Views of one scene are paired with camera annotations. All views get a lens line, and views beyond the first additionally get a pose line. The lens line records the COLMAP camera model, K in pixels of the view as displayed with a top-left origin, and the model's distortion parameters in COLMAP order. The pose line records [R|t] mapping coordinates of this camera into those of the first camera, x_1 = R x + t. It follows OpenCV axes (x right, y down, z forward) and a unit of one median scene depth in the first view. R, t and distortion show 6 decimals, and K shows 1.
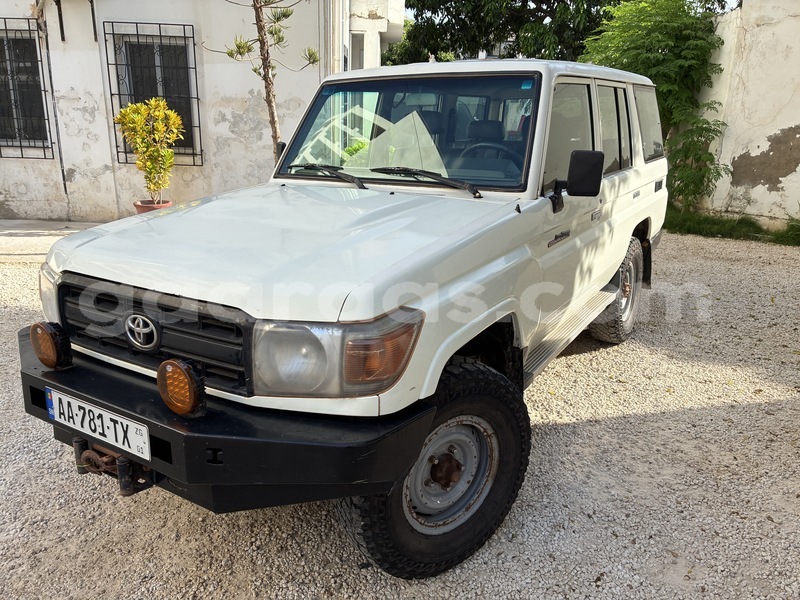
lens RADIAL K [[608.4, 0, 406.1], [0, 608.4, 296.1], [0, 0, 1]] dist [0.045861, -0.069144]
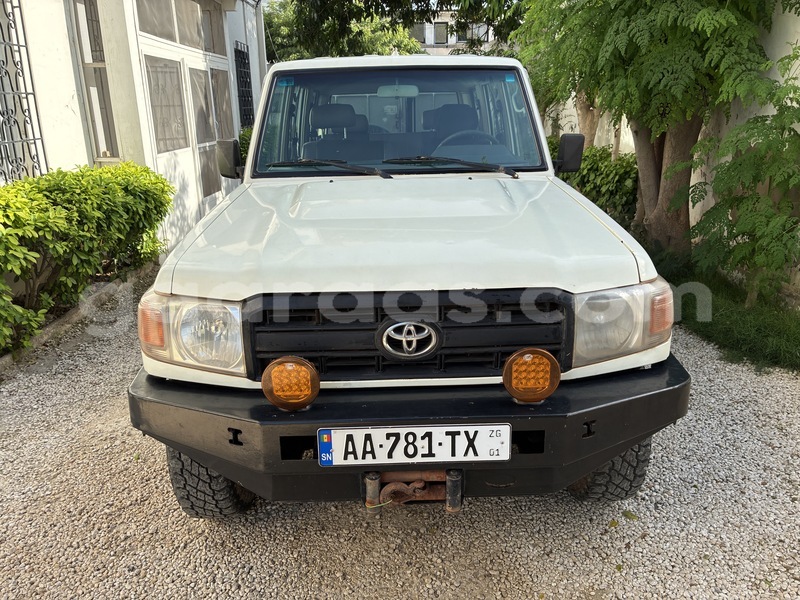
lens RADIAL K [[608.4, 0, 416.5], [0, 608.4, 283.4], [0, 0, 1]] dist [0.045861, -0.069144]
pose [[0.831839, -0.154714, 0.533018, -0.910840], [0.160847, 0.986349, 0.035276, -0.056211], [-0.531199, 0.056390, 0.845368, 0.223794]]
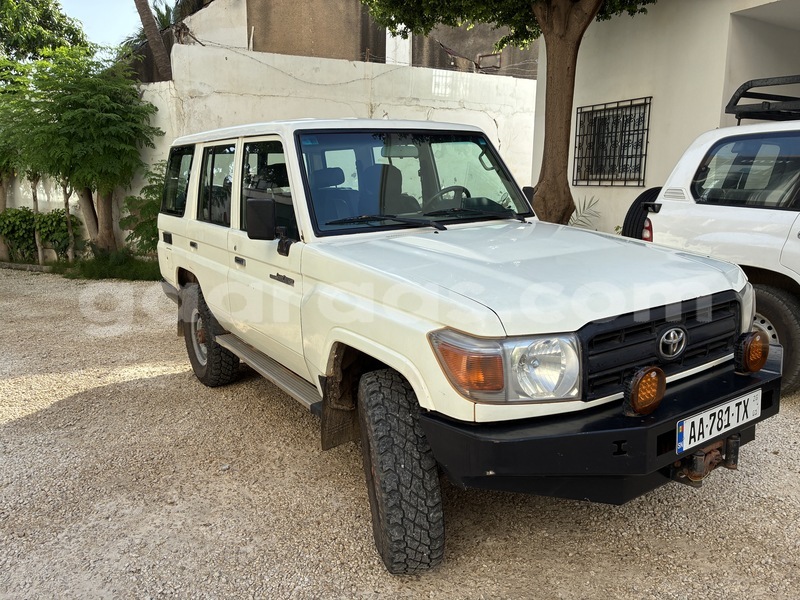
lens RADIAL K [[608.4, 0, 397.8], [0, 608.4, 295.5], [0, 0, 1]] dist [0.045861, -0.069144]
pose [[0.422625, -0.187610, 0.886674, -1.662949], [0.273317, 0.959175, 0.072676, -0.251580], [-0.864110, 0.211629, 0.456648, 0.917290]]
